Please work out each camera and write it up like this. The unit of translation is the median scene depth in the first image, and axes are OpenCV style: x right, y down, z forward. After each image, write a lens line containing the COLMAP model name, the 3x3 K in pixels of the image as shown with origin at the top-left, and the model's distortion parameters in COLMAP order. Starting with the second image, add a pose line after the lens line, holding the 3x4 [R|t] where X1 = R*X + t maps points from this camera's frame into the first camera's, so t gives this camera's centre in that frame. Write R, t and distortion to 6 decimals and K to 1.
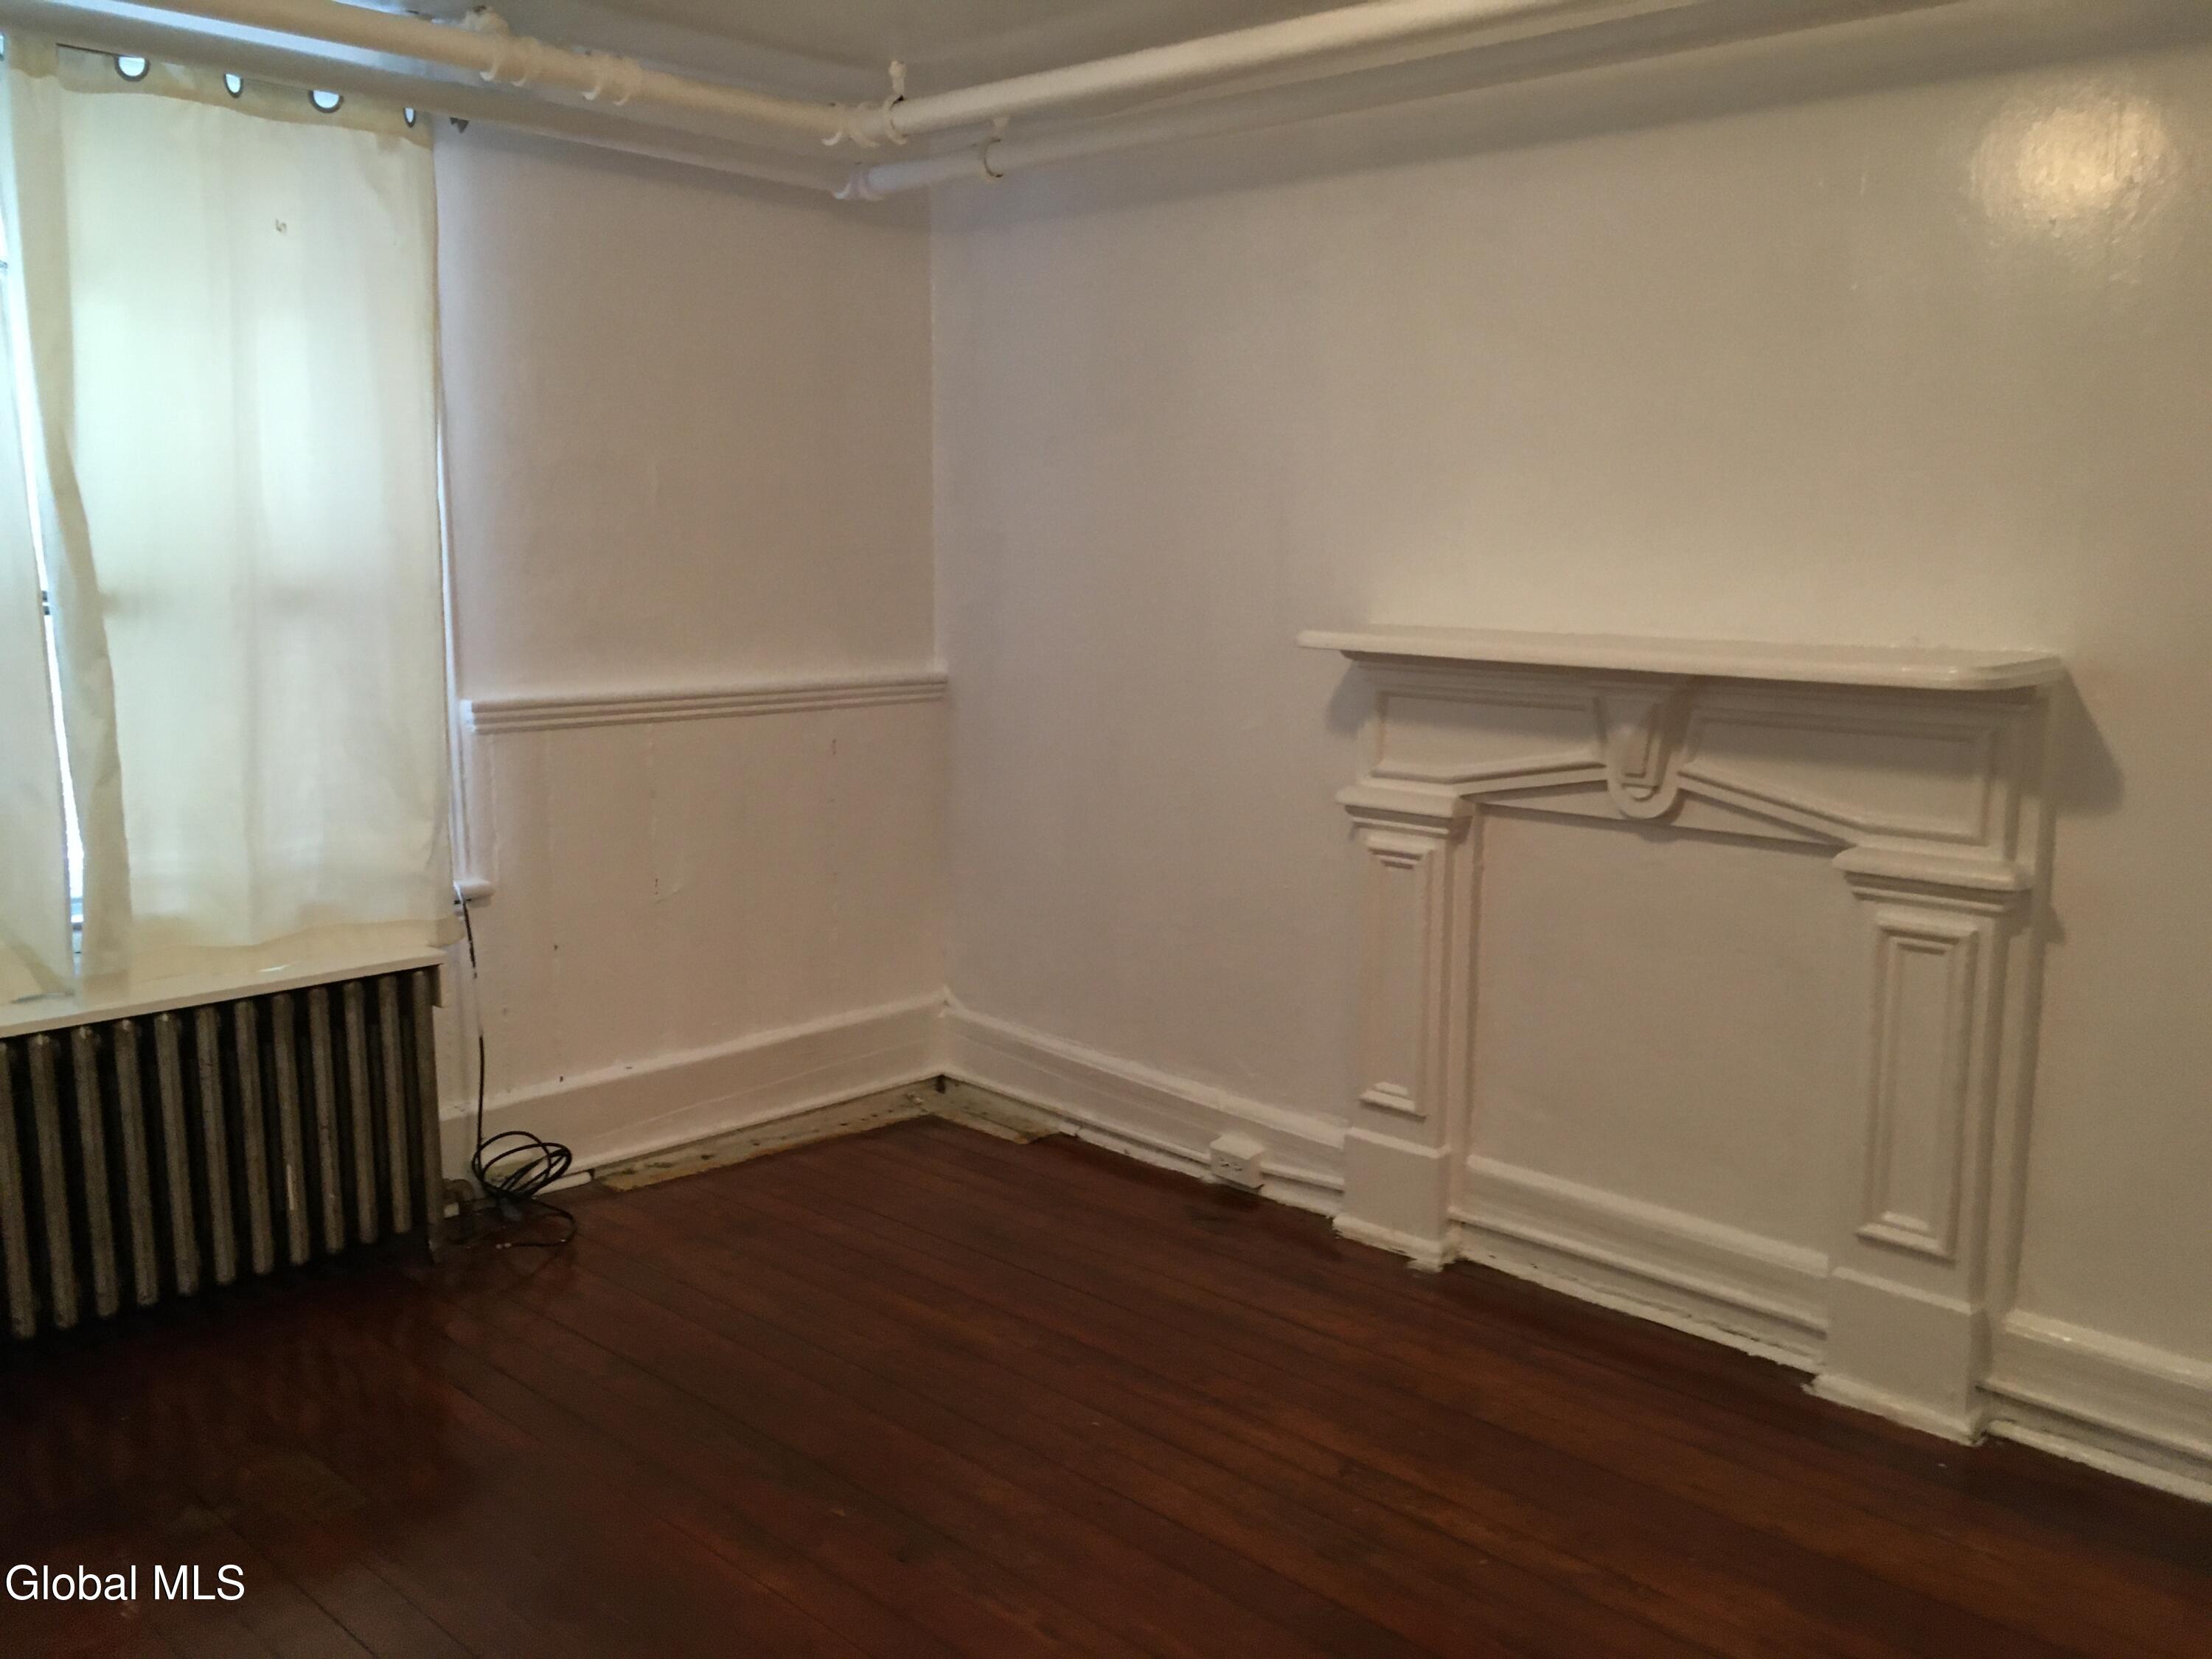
lens RADIAL K [[1870.7, 0, 1117.4], [0, 1870.7, 830.3], [0, 0, 1]] dist [0.060275, -0.076982]
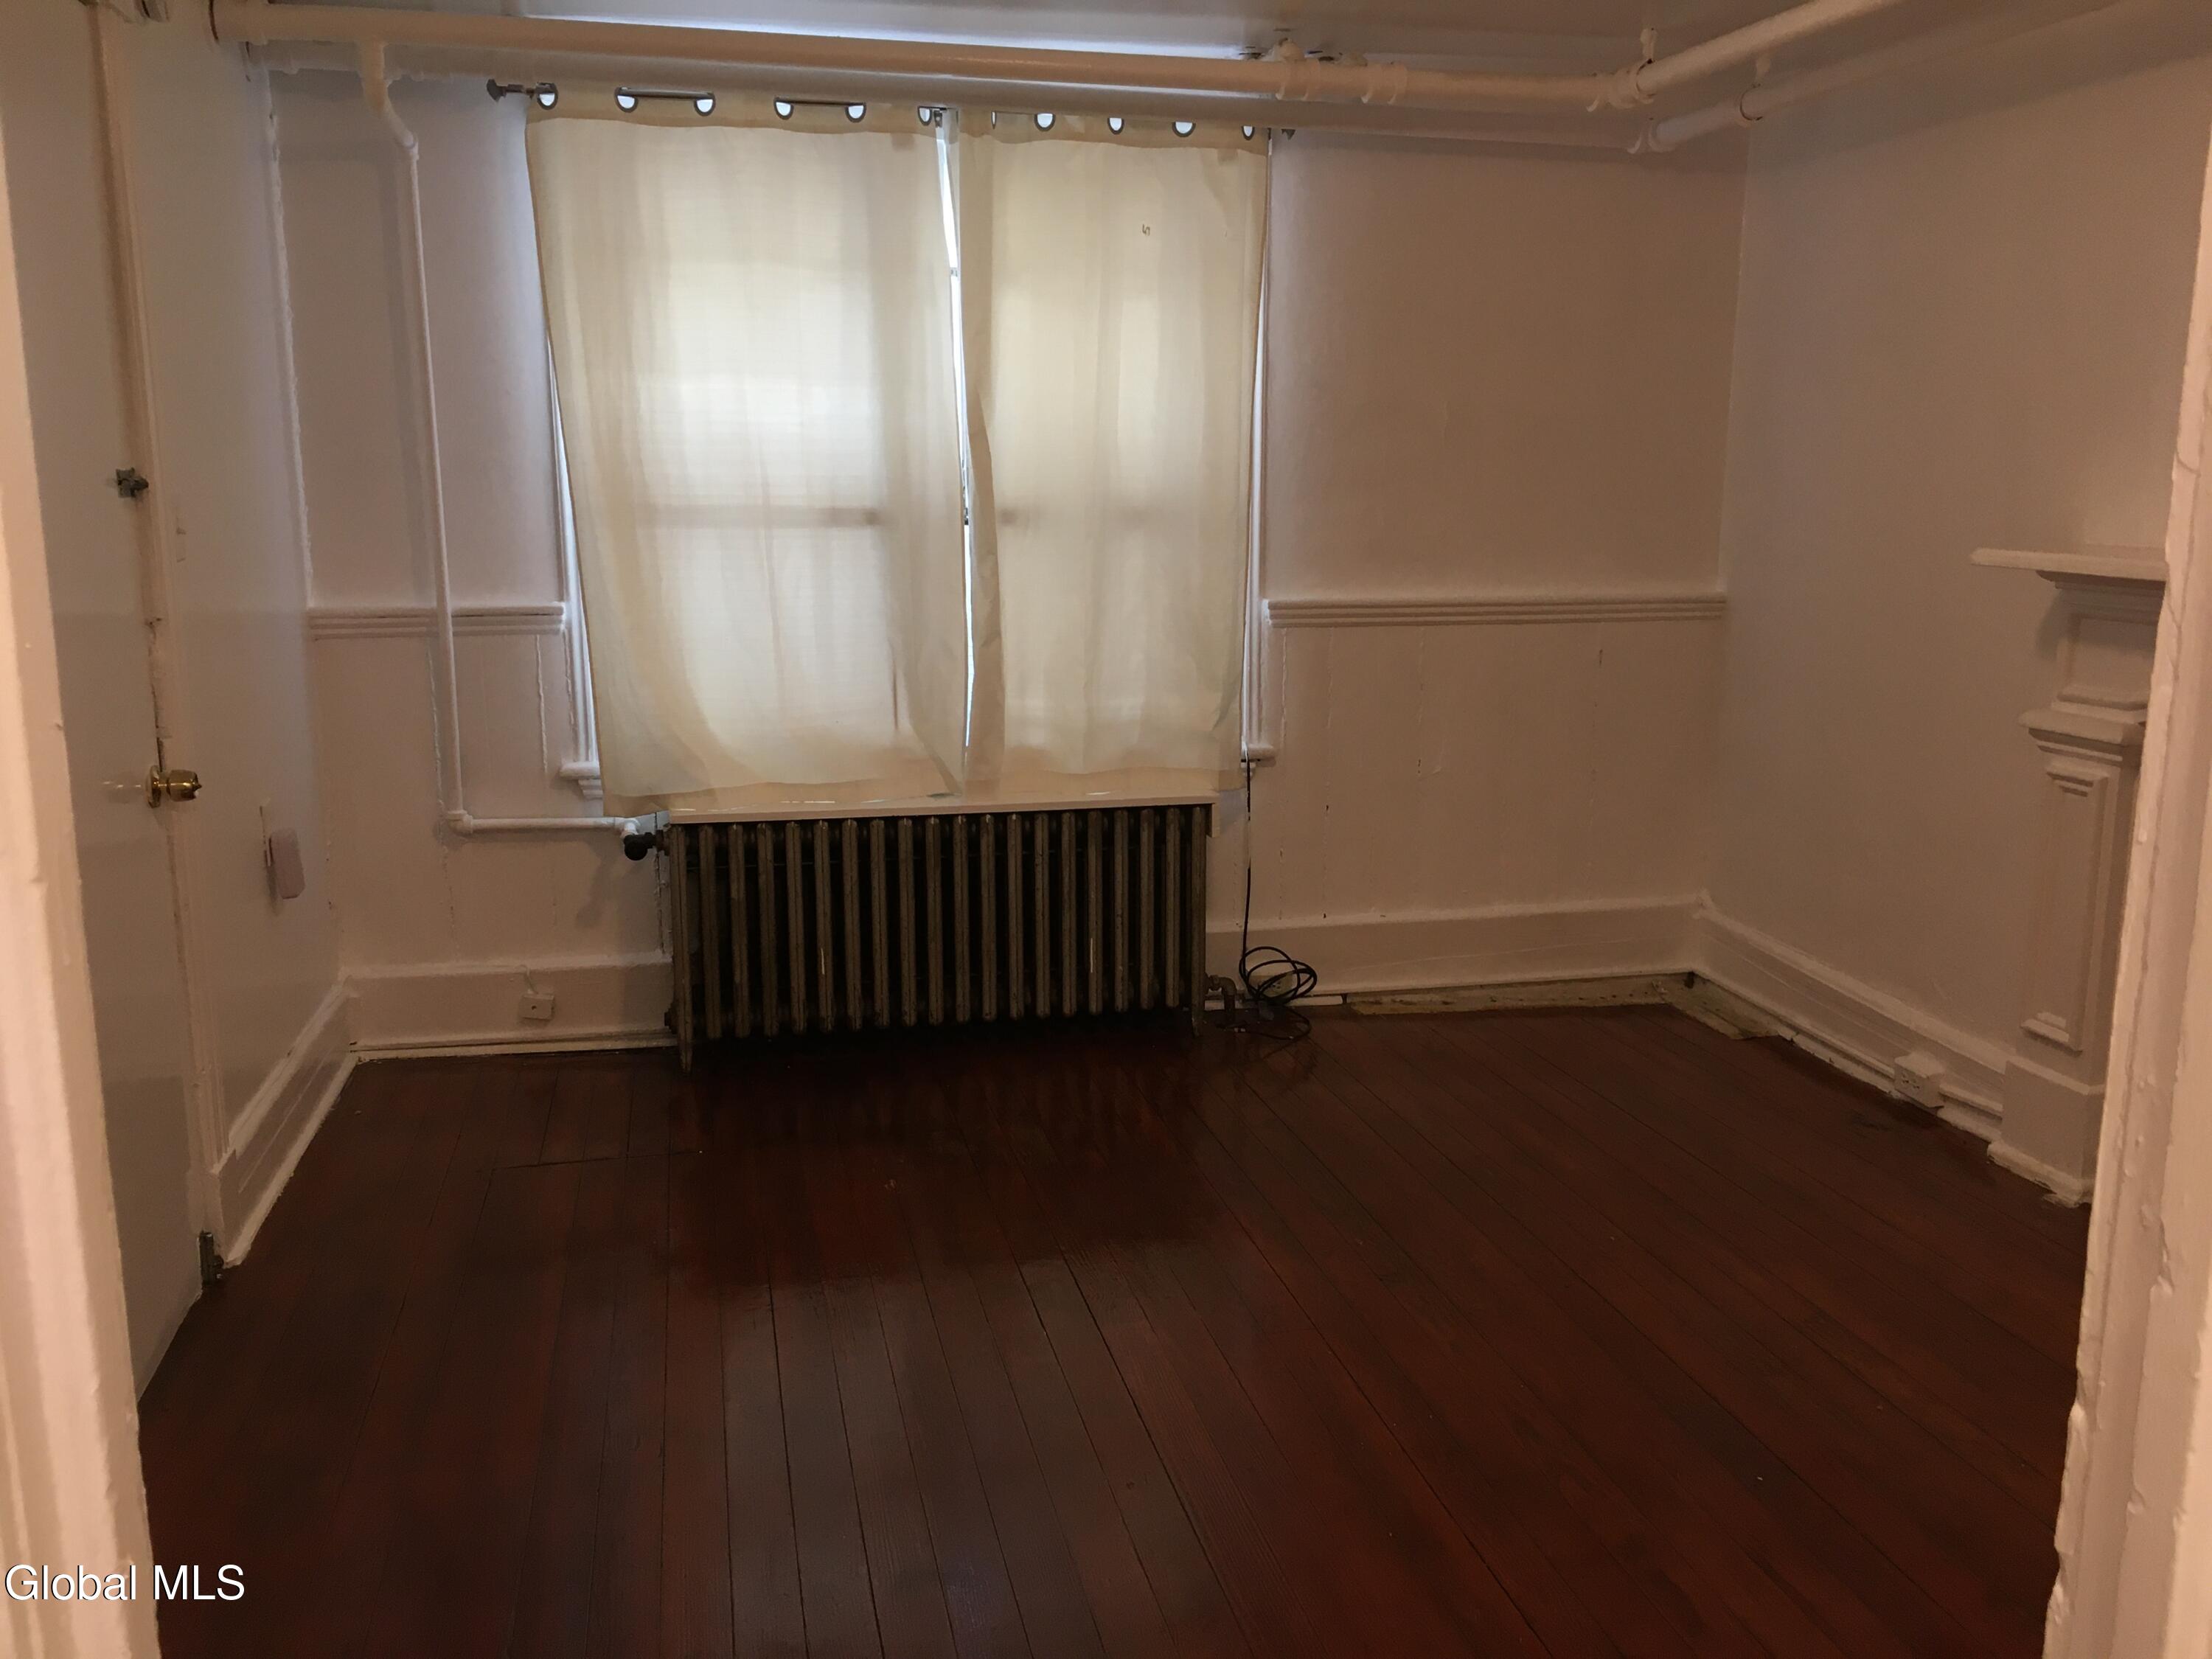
lens RADIAL K [[1870.7, 0, 1117.0], [0, 1870.7, 827.7], [0, 0, 1]] dist [0.060275, -0.076982]
pose [[0.836151, 0.095088, -0.540194, 0.263890], [-0.080180, 0.995469, 0.051120, 0.026662], [0.542607, 0.000569, 0.839987, -0.098567]]
